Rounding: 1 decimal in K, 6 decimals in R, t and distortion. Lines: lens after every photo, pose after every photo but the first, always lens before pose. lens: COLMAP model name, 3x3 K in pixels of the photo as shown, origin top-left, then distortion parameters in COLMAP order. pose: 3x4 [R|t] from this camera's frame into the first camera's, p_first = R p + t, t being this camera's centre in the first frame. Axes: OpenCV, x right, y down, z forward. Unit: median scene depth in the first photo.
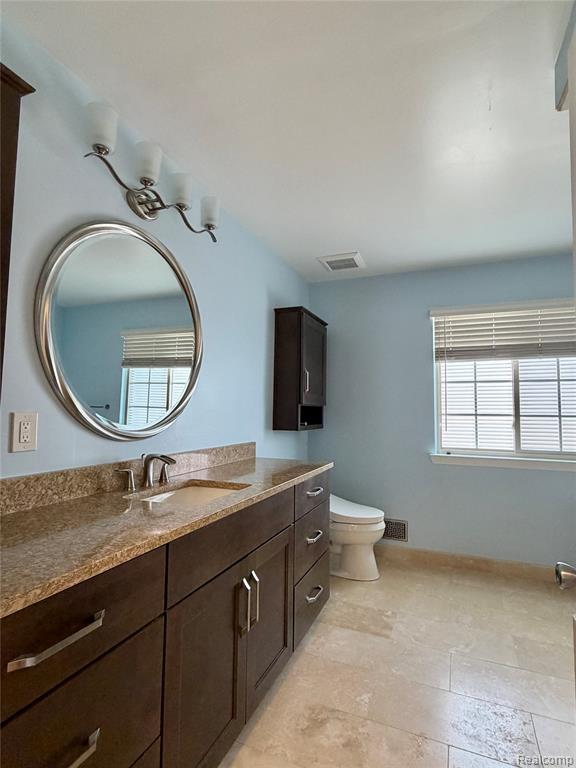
lens RADIAL K [[407.7, 0, 286.6], [0, 407.7, 386.9], [0, 0, 1]] dist [-0.002001, 0.000319]
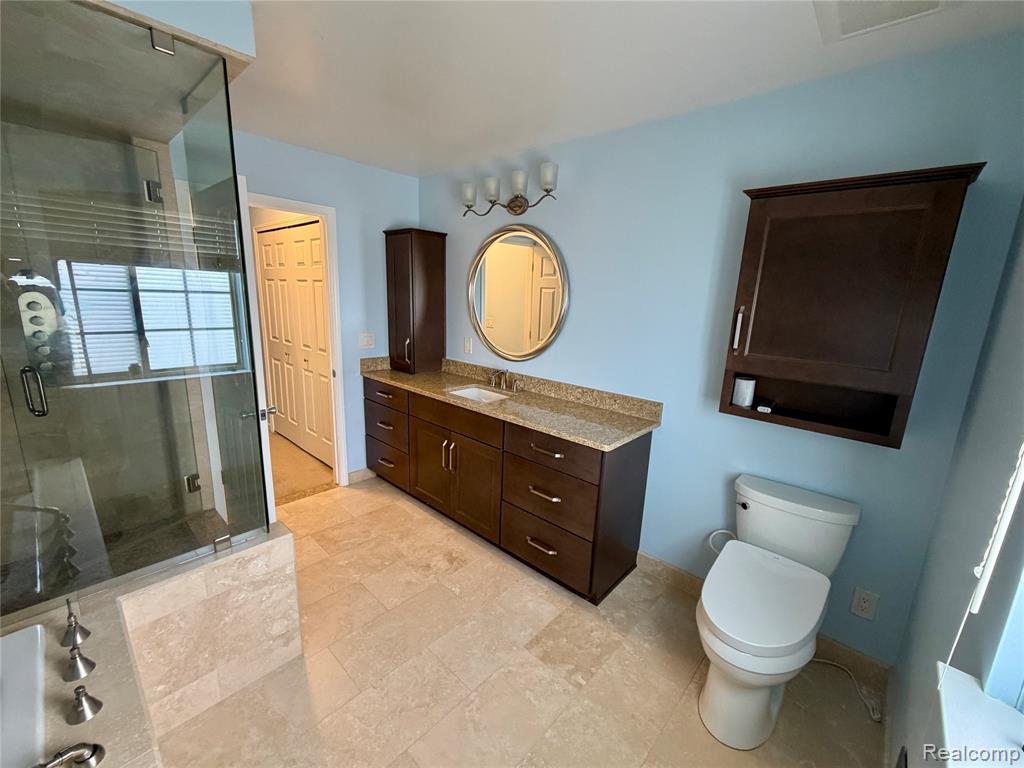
lens RADIAL K [[418.2, 0, 506.8], [0, 418.2, 382.7], [0, 0, 1]] dist [0.002209, 0.000618]
pose [[-0.354329, 0.174328, -0.918728, 0.945721], [0.014429, 0.983372, 0.181029, -0.069906], [0.935010, 0.050887, -0.350953, 1.225097]]
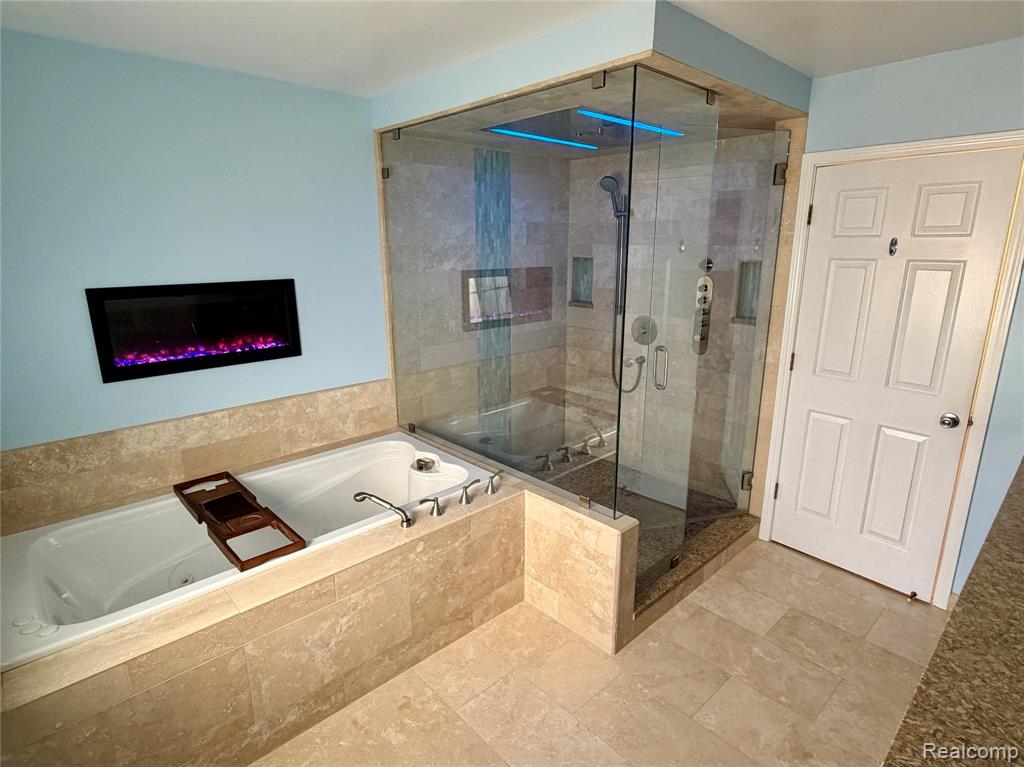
lens RADIAL K [[543.6, 0, 512.4], [0, 543.6, 382.9], [0, 0, 1]] dist [-0.002001, 0.000319]
pose [[-0.914190, -0.115468, 0.388488, 0.256393], [-0.034878, 0.977414, 0.208436, -0.121097], [-0.403781, 0.177000, -0.897570, 1.501425]]
